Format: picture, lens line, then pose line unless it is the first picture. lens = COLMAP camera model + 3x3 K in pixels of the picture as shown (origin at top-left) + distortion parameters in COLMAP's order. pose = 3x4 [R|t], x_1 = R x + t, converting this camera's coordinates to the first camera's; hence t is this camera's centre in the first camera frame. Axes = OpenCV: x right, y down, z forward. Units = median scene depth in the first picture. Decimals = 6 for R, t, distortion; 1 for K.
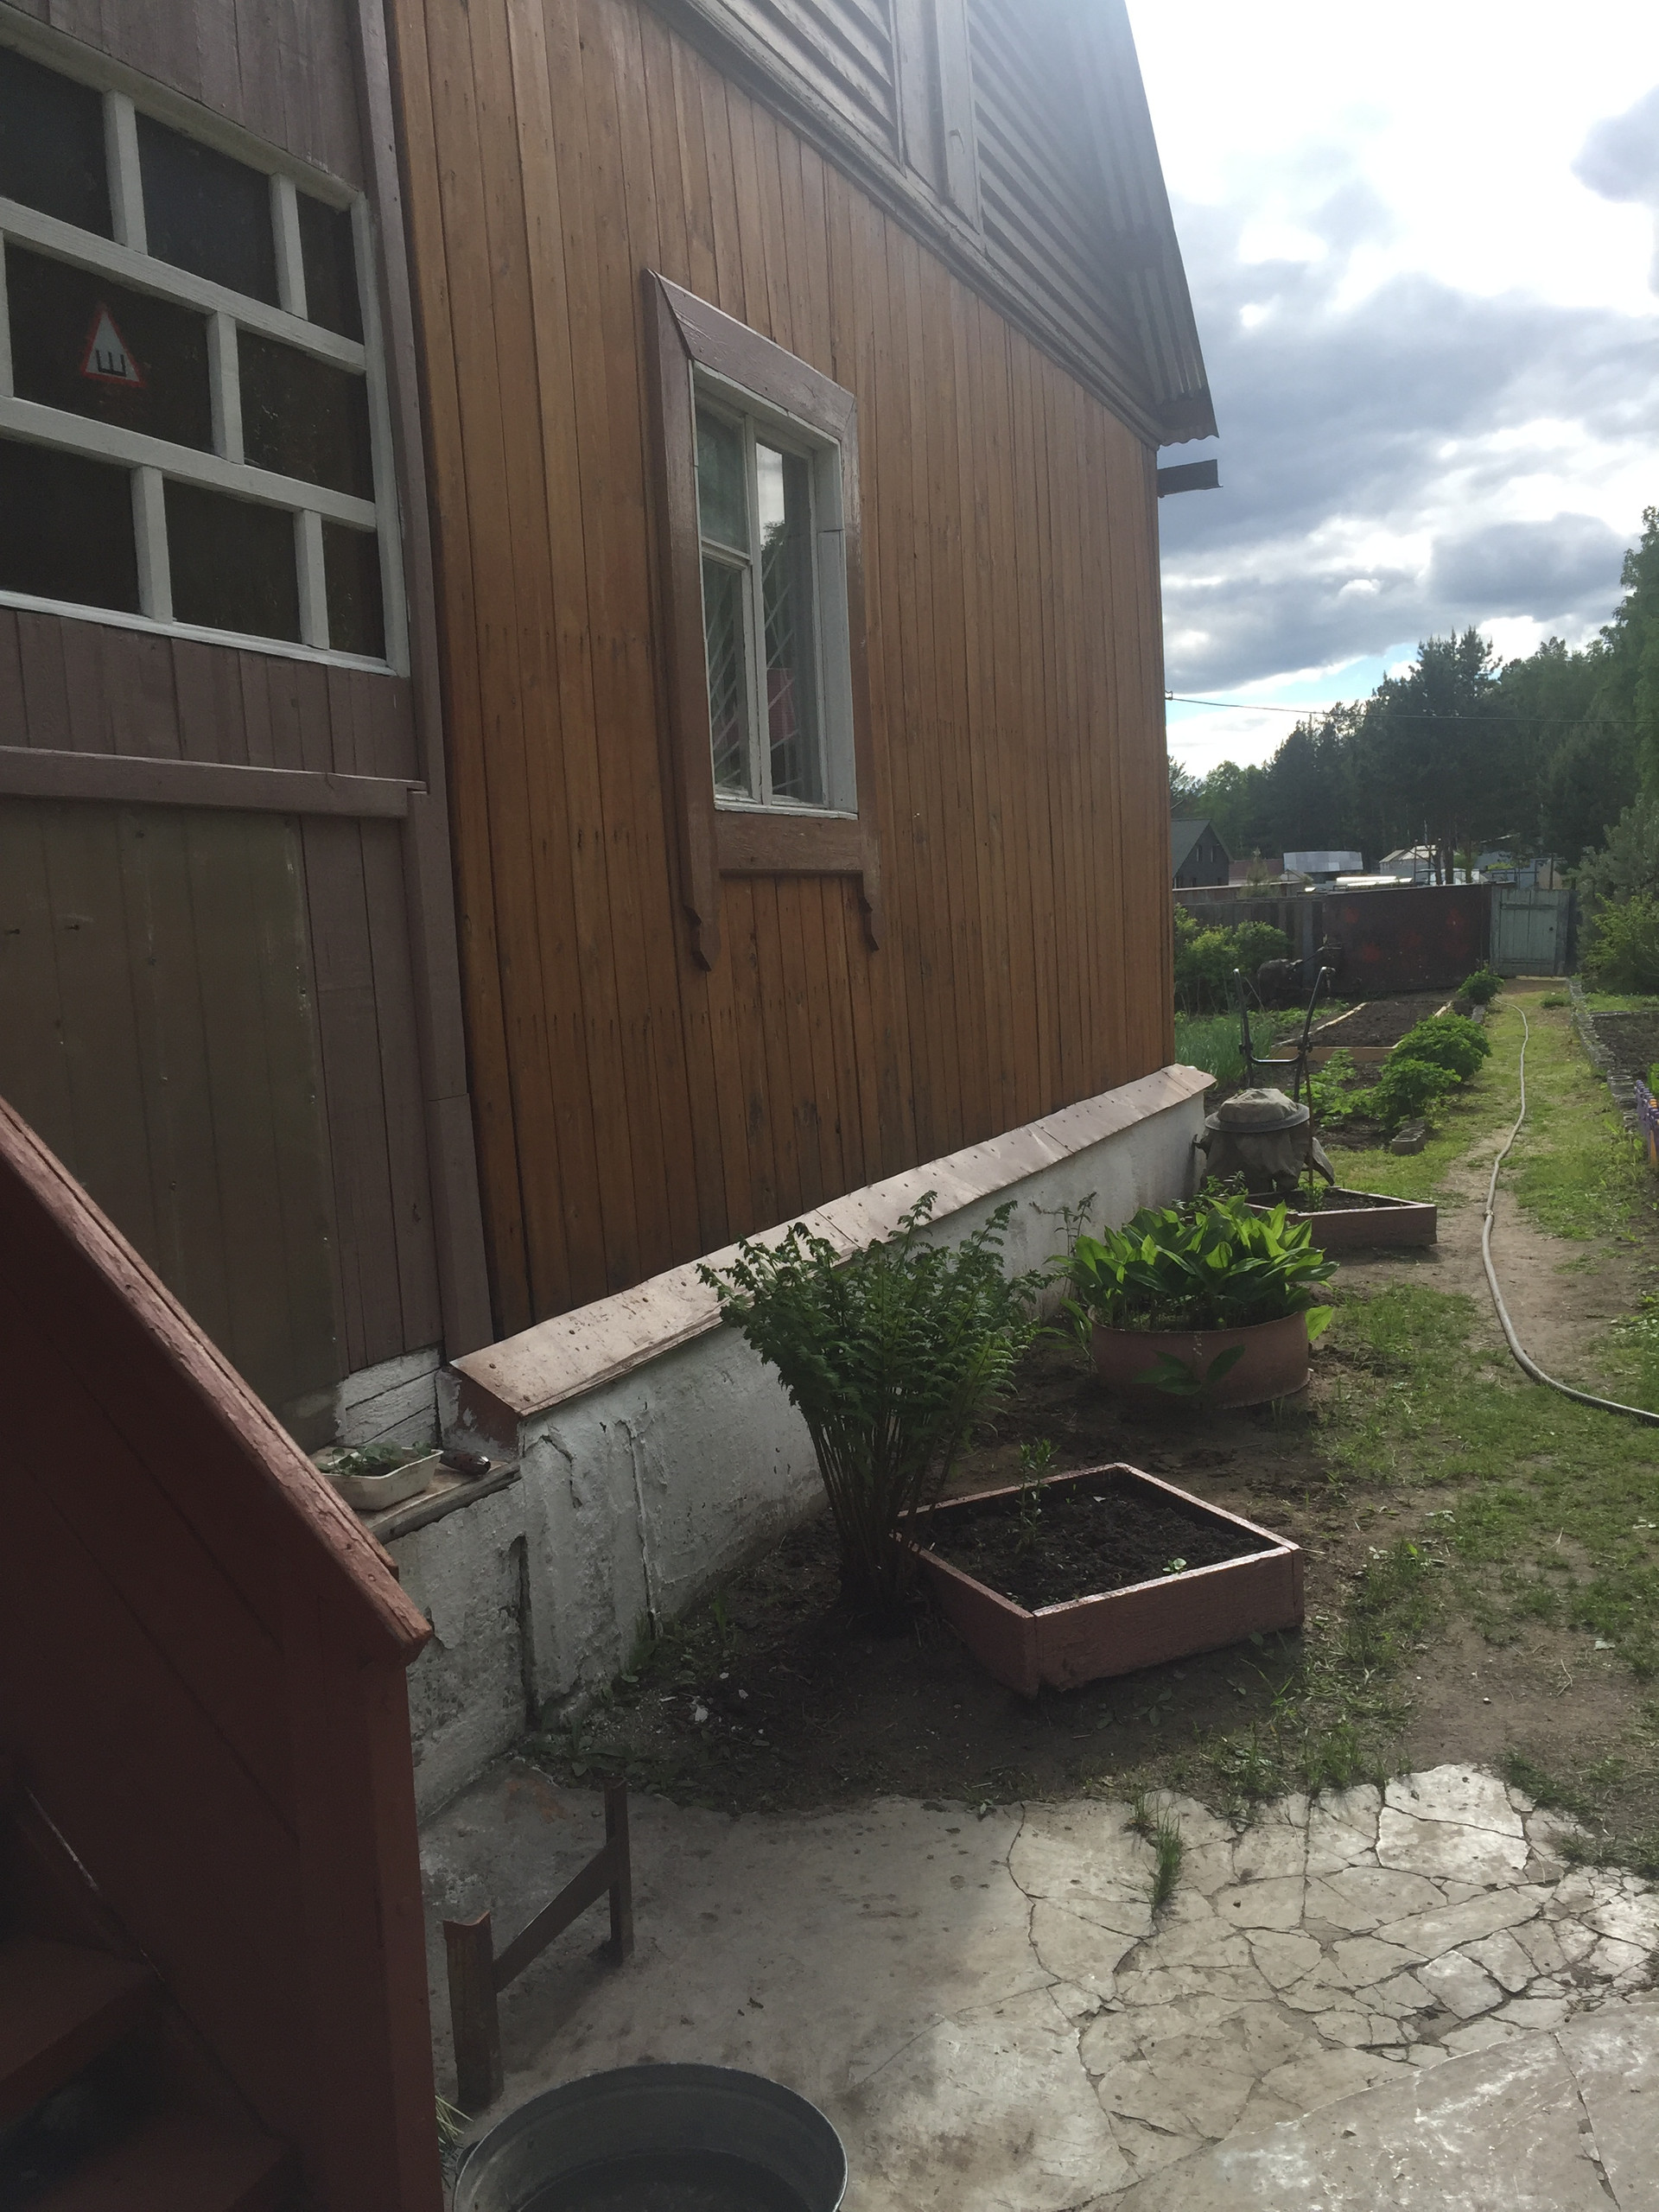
lens RADIAL K [[1856.1, 0, 826.1], [0, 1856.1, 1097.7], [0, 0, 1]] dist [0.063607, -0.095281]
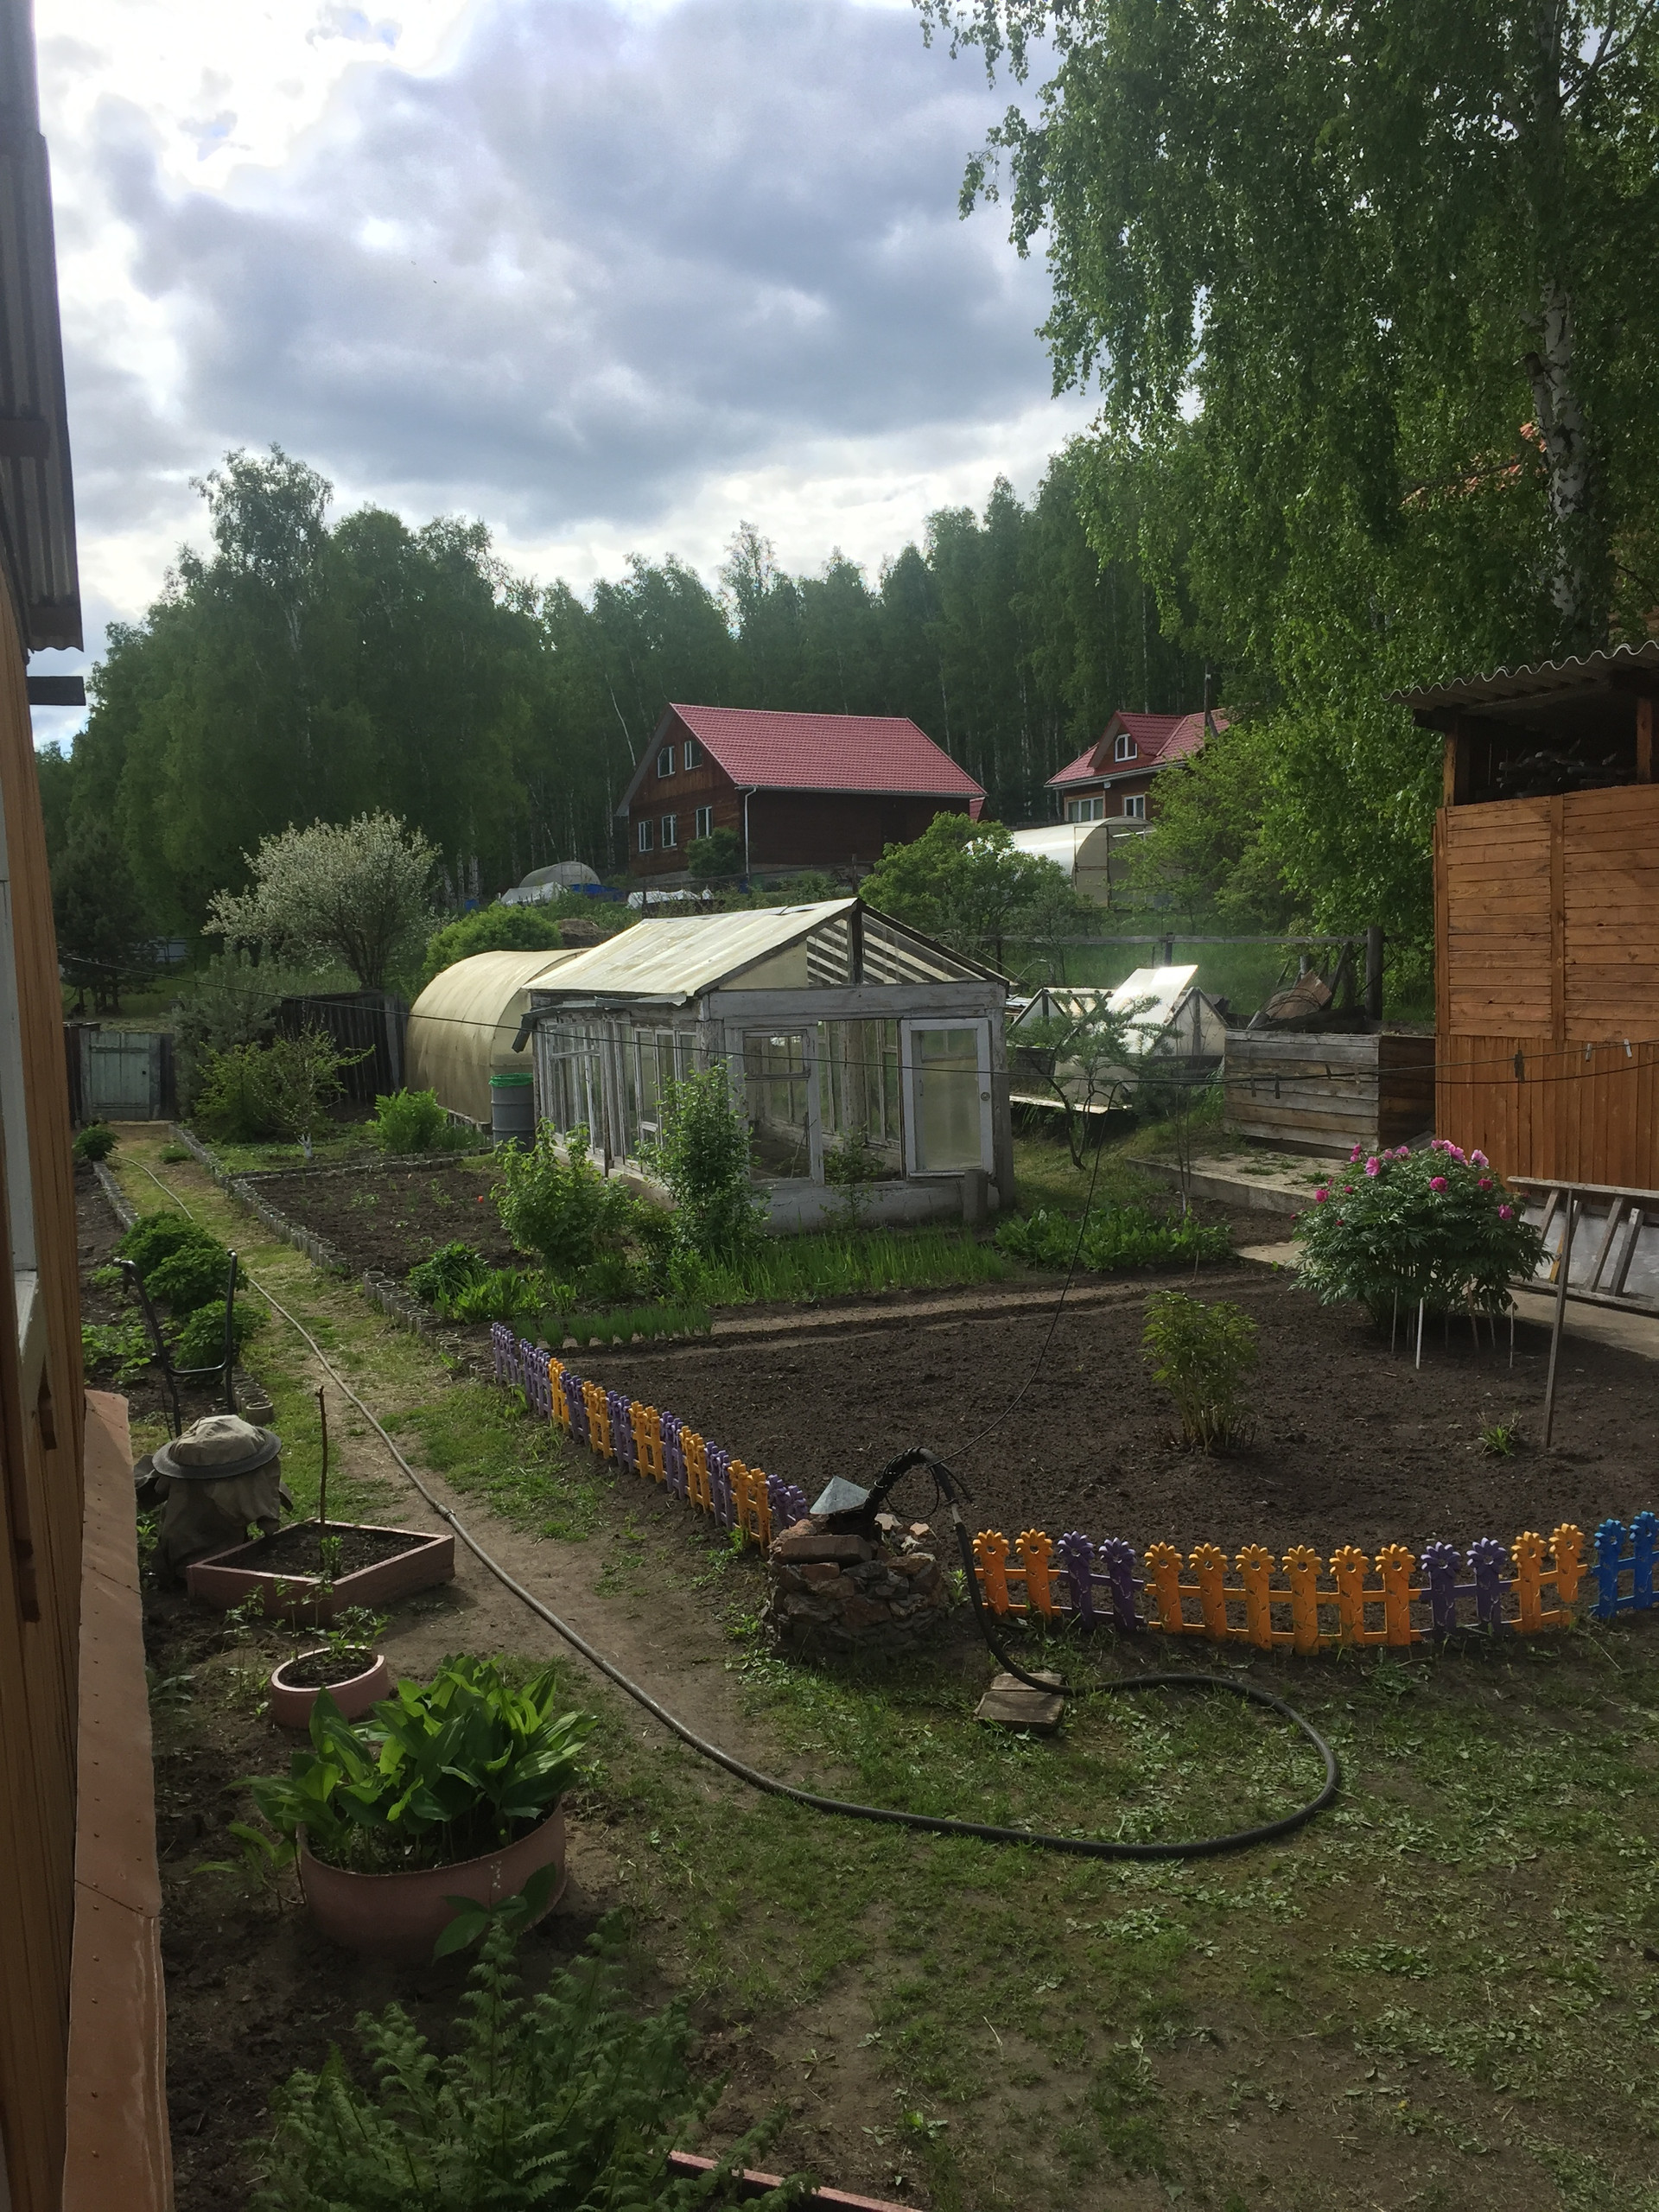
lens RADIAL K [[1856.1, 0, 831.7], [0, 1856.1, 1089.5], [0, 0, 1]] dist [0.063607, -0.095281]
pose [[0.711504, -0.024472, 0.702256, -0.157613], [0.062235, 0.997661, -0.028288, -0.107716], [-0.699921, 0.063831, 0.711362, 0.170690]]
